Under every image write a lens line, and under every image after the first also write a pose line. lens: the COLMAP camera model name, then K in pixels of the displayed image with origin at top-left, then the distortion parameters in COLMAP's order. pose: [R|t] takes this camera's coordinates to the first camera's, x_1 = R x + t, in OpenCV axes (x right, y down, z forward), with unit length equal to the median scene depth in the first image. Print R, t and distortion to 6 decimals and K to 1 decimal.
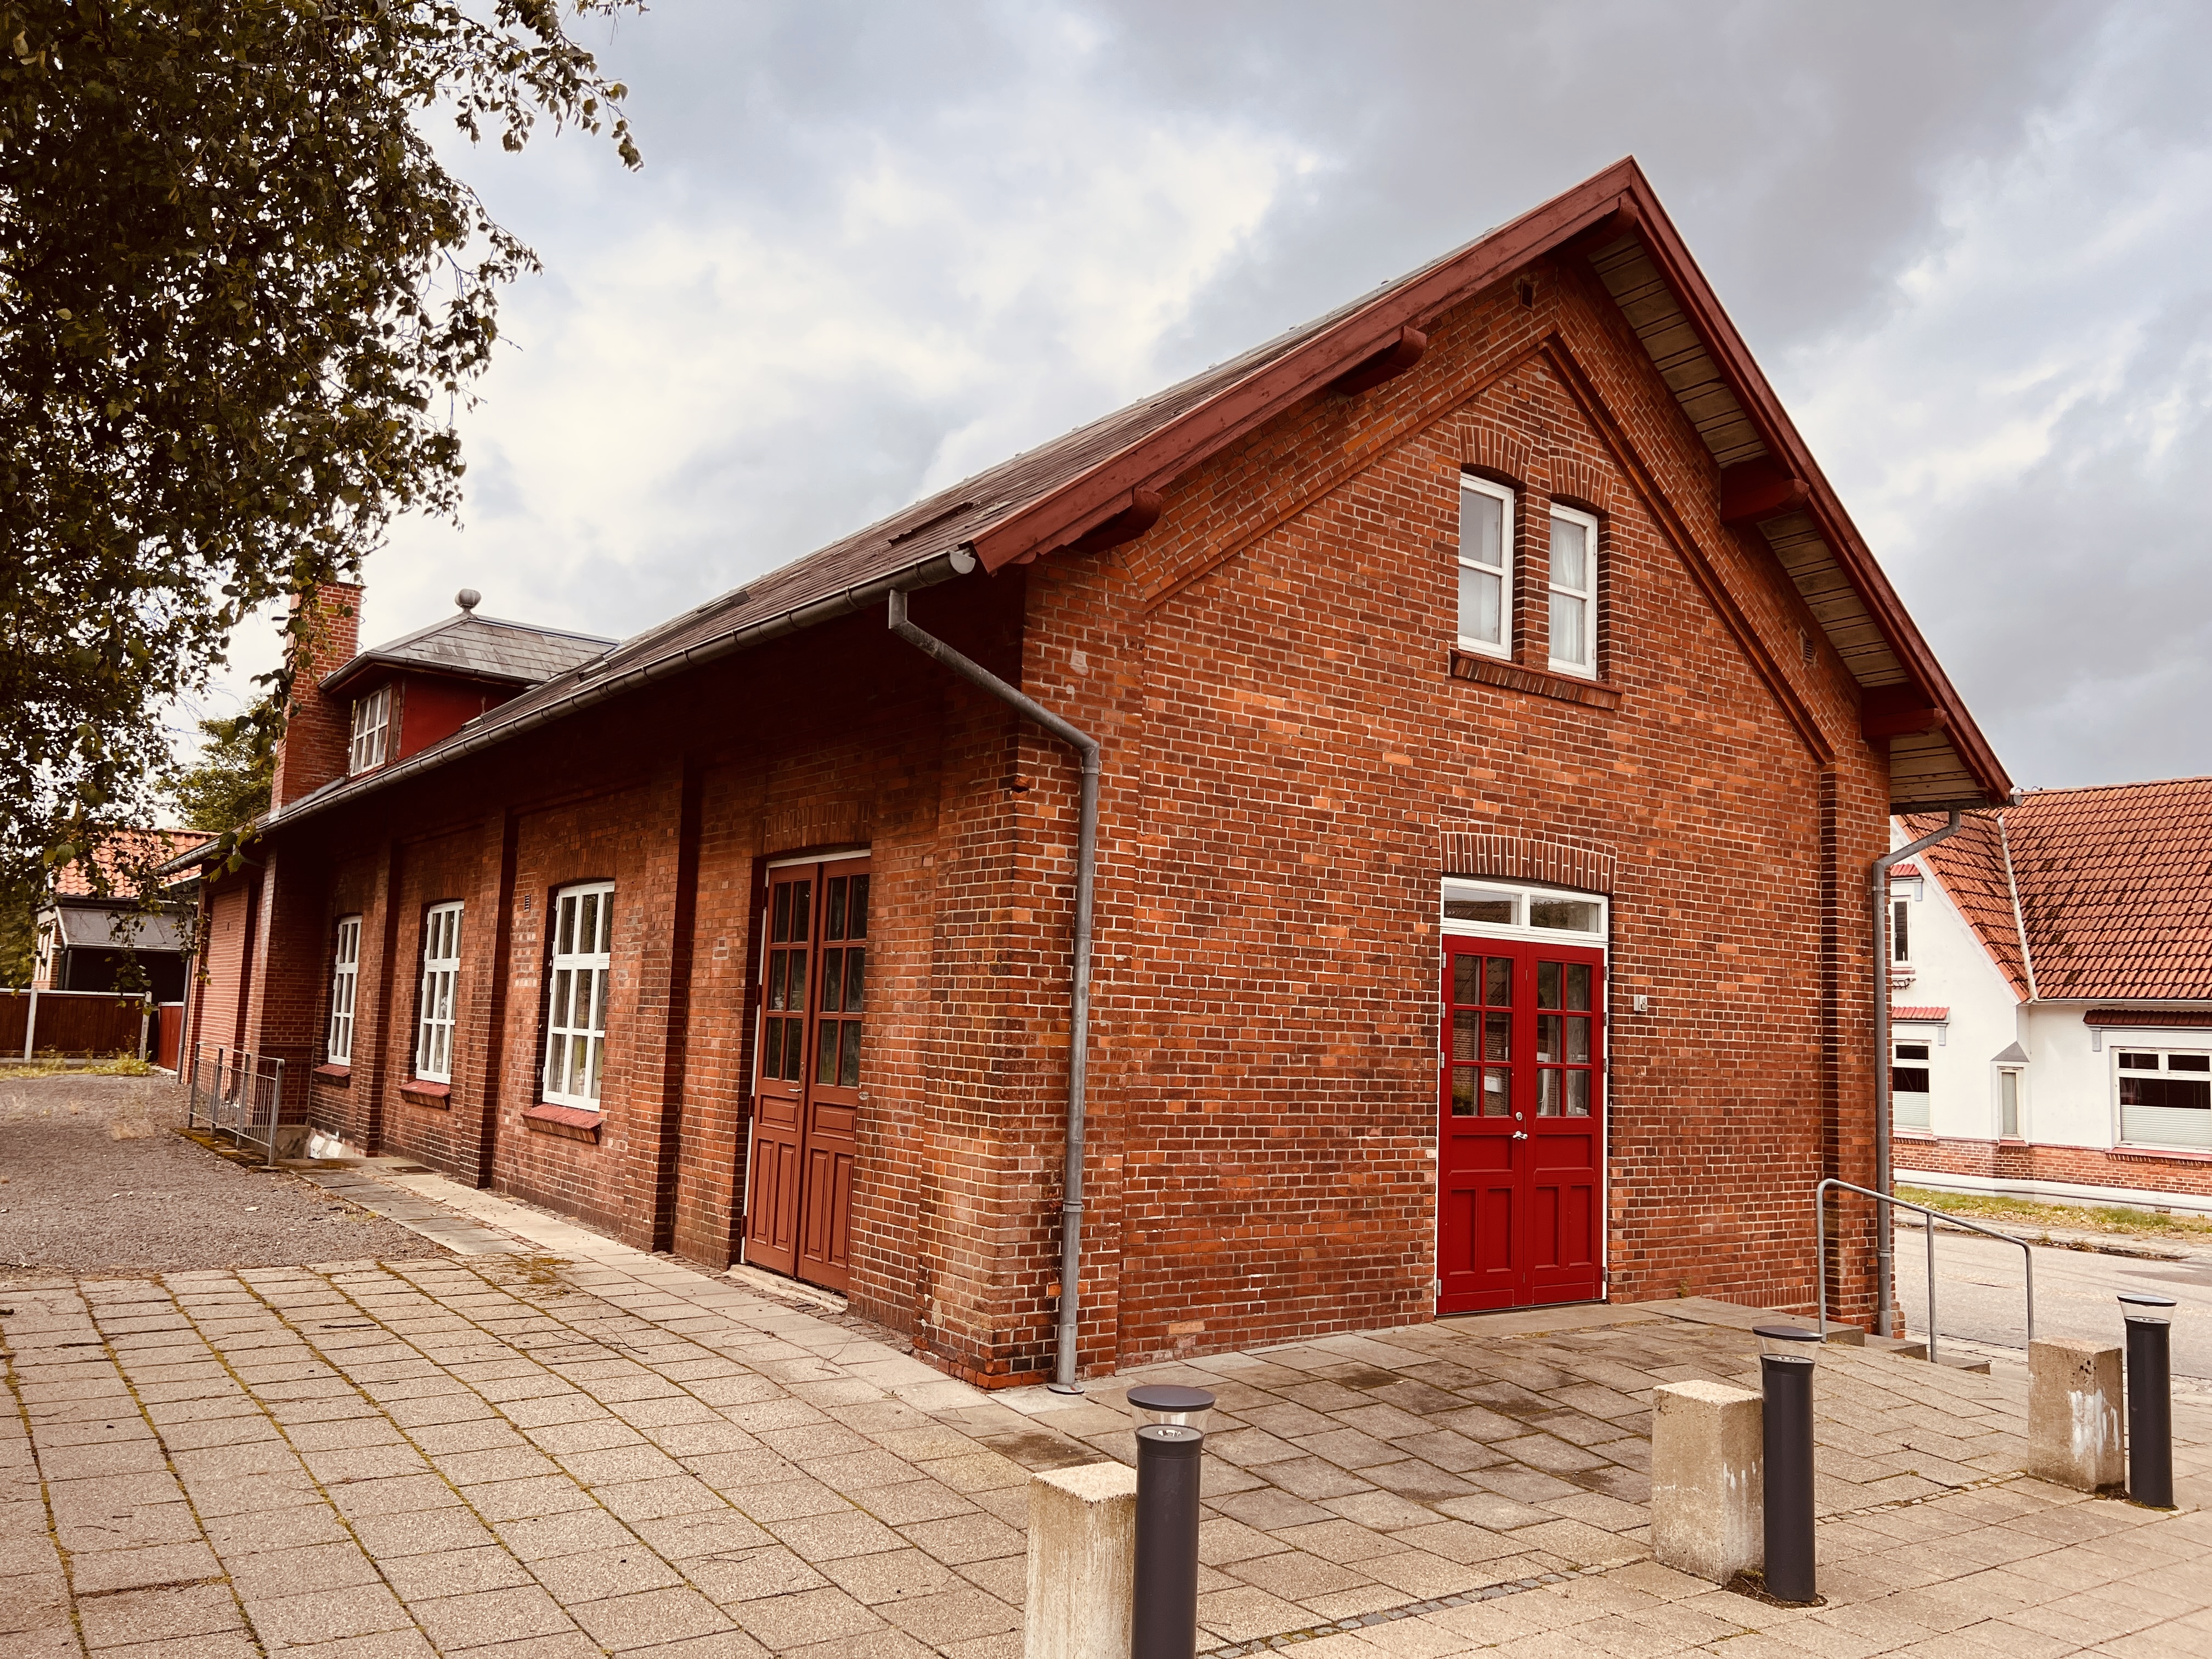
lens RADIAL K [[1671.2, 0, 1114.7], [0, 1671.2, 839.5], [0, 0, 1]] dist [0.087808, -0.058081]
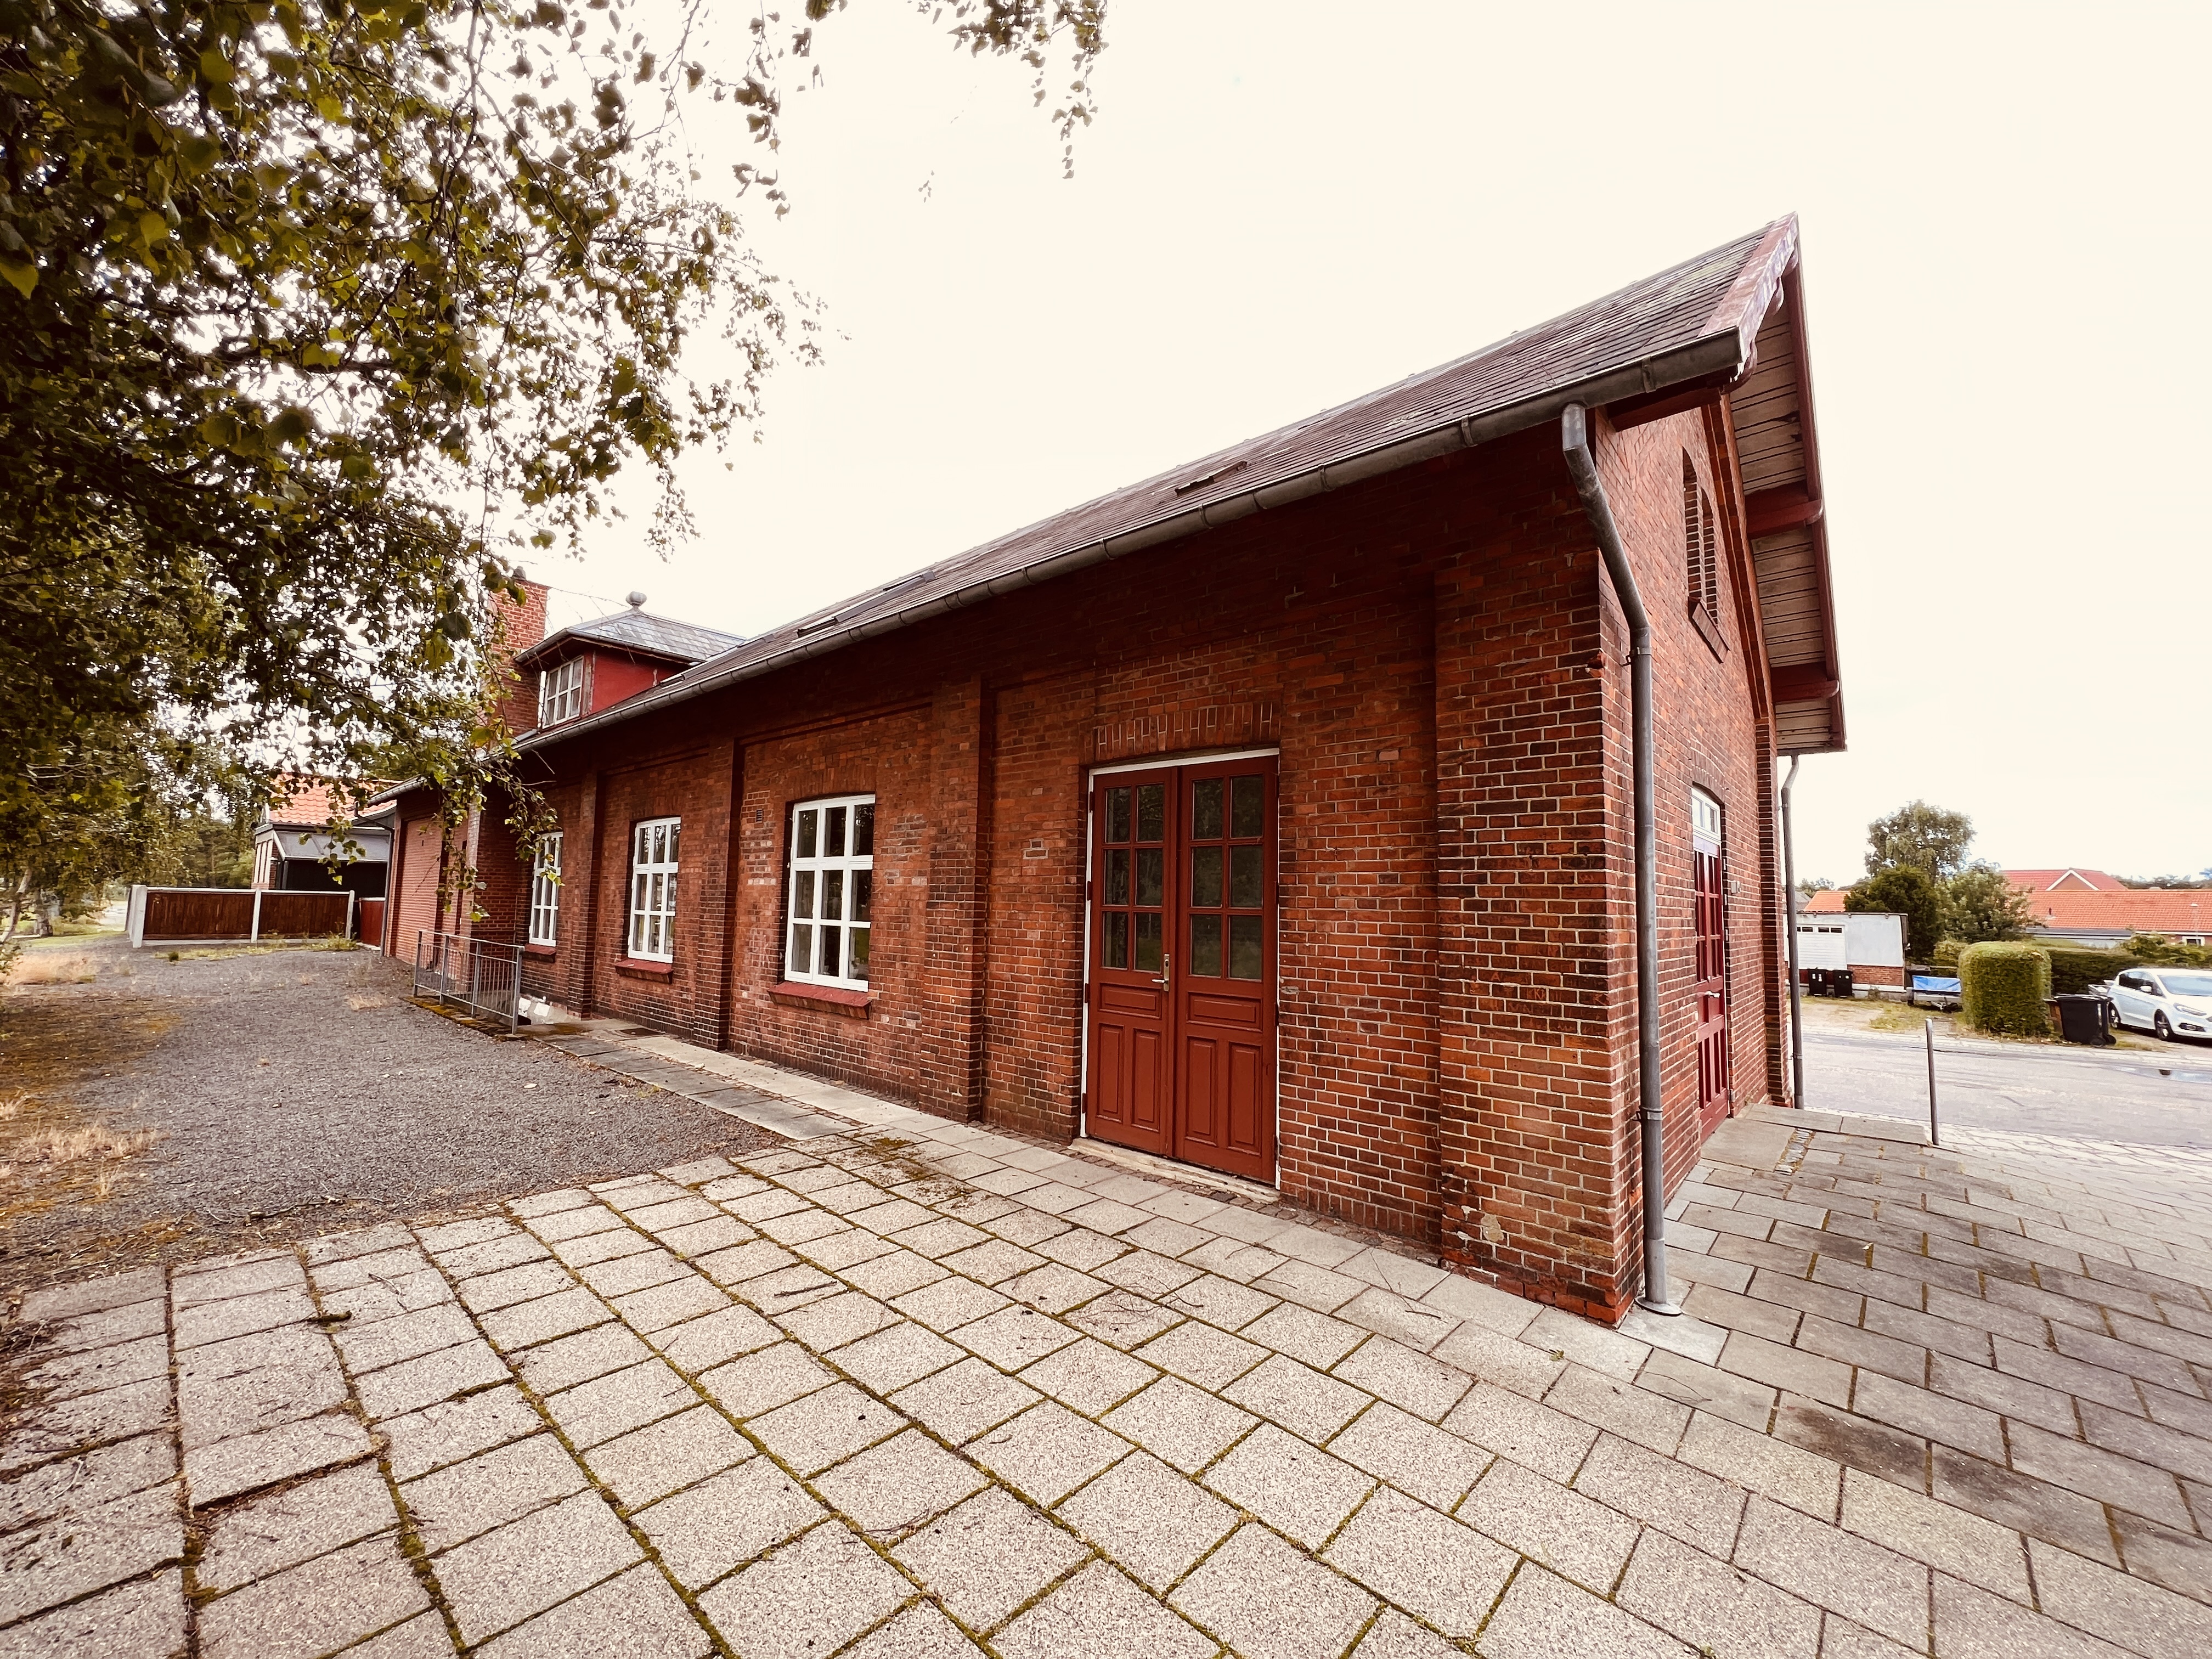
lens RADIAL K [[876.7, 0, 1120.5], [0, 876.7, 830.4], [0, 0, 1]] dist [0.002819, 0.000227]
pose [[0.974389, 0.001783, 0.224862, -0.266397], [-0.008707, 0.999518, 0.029801, 0.030137], [-0.224700, -0.030995, 0.973935, 0.369289]]
